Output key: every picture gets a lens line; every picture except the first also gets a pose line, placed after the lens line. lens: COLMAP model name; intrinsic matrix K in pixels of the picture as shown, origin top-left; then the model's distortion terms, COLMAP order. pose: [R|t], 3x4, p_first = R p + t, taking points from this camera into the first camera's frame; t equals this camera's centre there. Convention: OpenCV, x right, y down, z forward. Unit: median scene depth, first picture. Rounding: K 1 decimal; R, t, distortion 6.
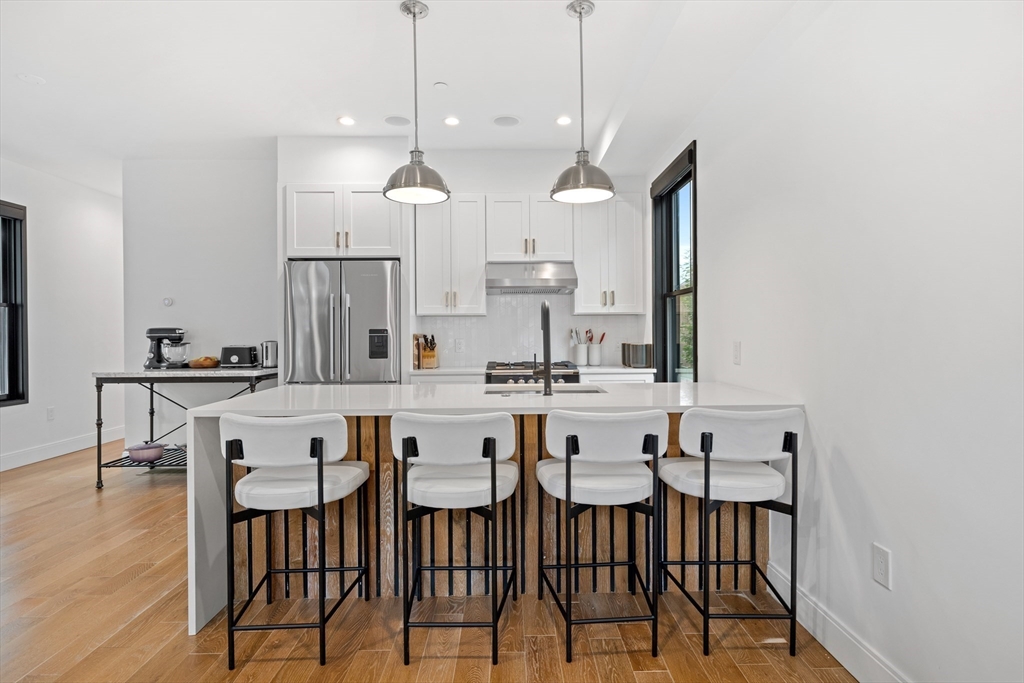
lens RADIAL K [[556.2, 0, 517.1], [0, 556.2, 333.8], [0, 0, 1]] dist [0.003008, -0.003527]
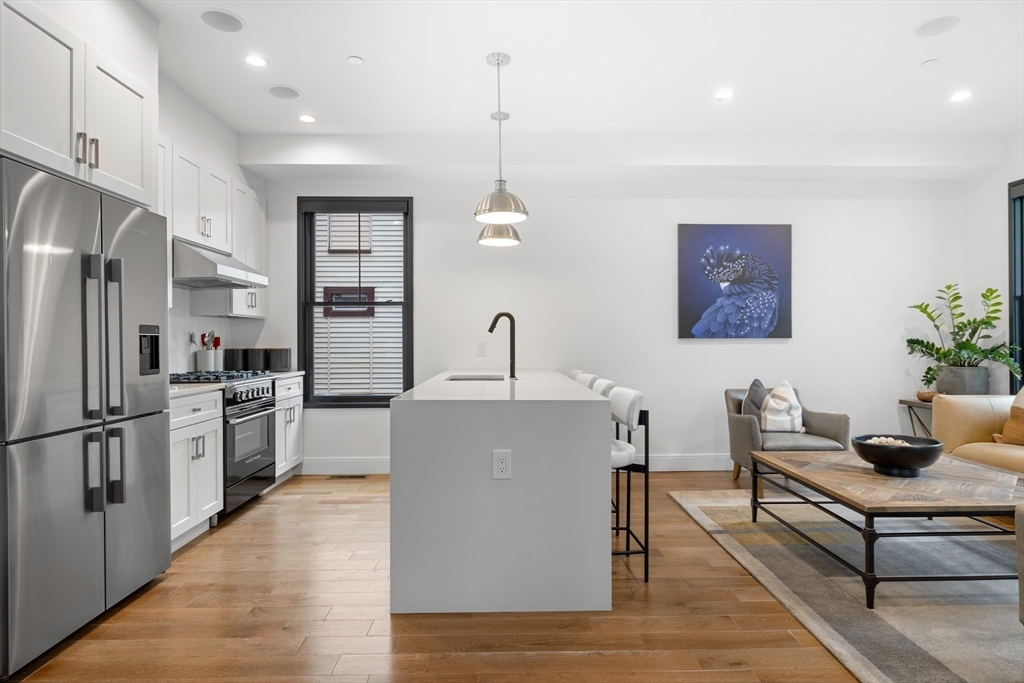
lens RADIAL K [[556.2, 0, 513.9], [0, 556.2, 337.1], [0, 0, 1]] dist [0.003008, -0.003527]
pose [[0.002217, 0.012824, 0.999915, -0.817960], [0.011738, 0.999849, -0.012850, 0.016903], [-0.999929, 0.011766, 0.002066, 0.593539]]
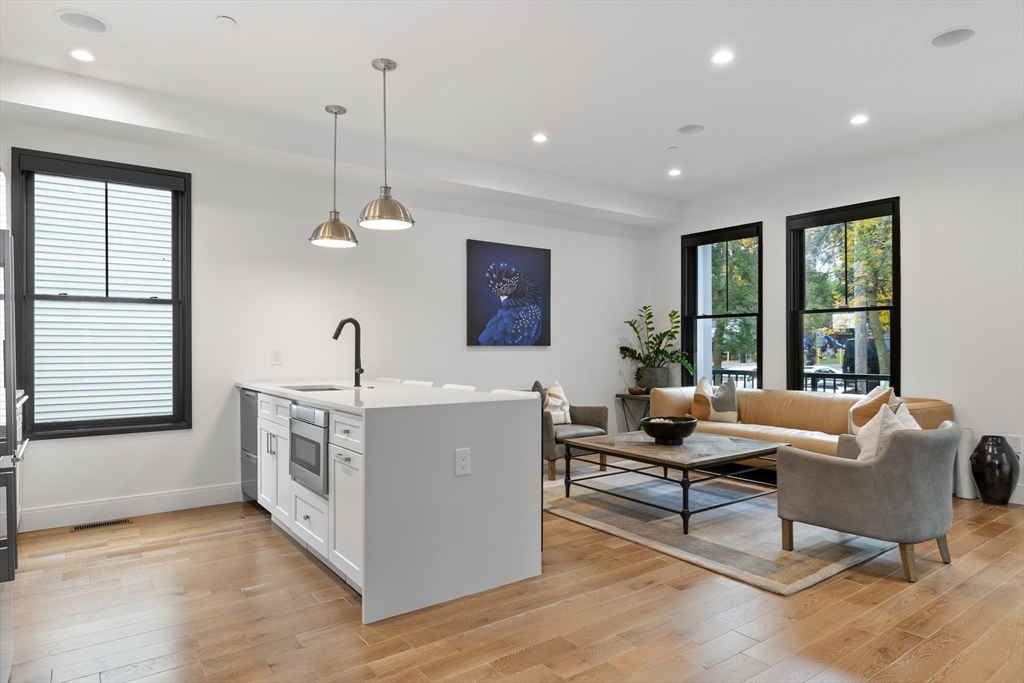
lens RADIAL K [[609.9, 0, 517.9], [0, 609.9, 343.8], [0, 0, 1]] dist [-0.000515, 0.000184]
pose [[-0.573797, 0.010320, 0.818933, -0.839299], [0.011391, 0.999924, -0.004619, 0.012336], [-0.818918, 0.006678, -0.573871, 0.920493]]
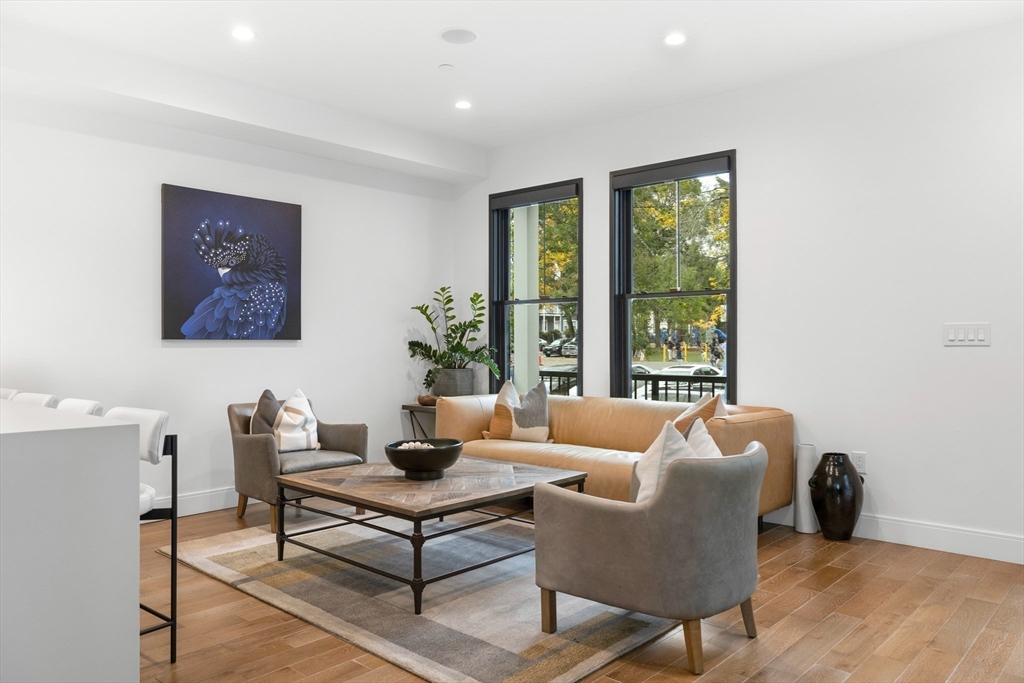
lens RADIAL K [[743.1, 0, 515.5], [0, 743.1, 343.7], [0, 0, 1]] dist [-0.000175, 0.005900]
pose [[-0.723163, 0.005211, 0.690658, -0.833083], [0.011372, 0.999926, 0.004363, 0.016368], [-0.690584, 0.011009, -0.723169, 0.695305]]
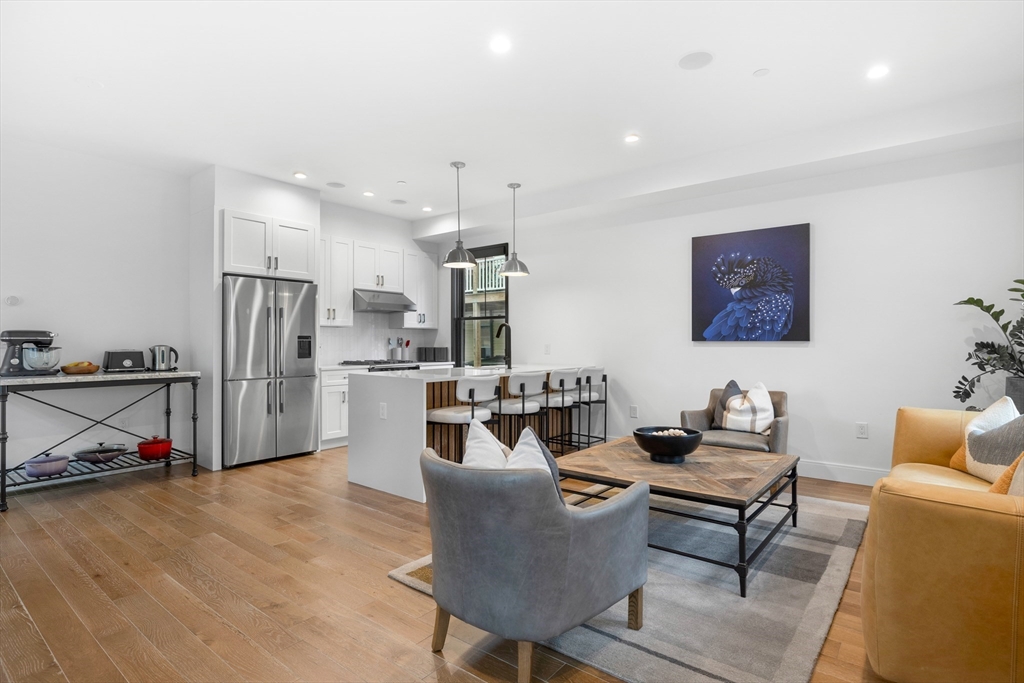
lens RADIAL K [[516.1, 0, 509.4], [0, 516.1, 336.4], [0, 0, 1]] dist [-0.002209, -0.000612]
pose [[0.647937, 0.013787, 0.761569, -0.832585], [0.003979, 0.999761, -0.021485, 0.020989], [-0.761684, 0.016951, 0.647727, -0.140983]]
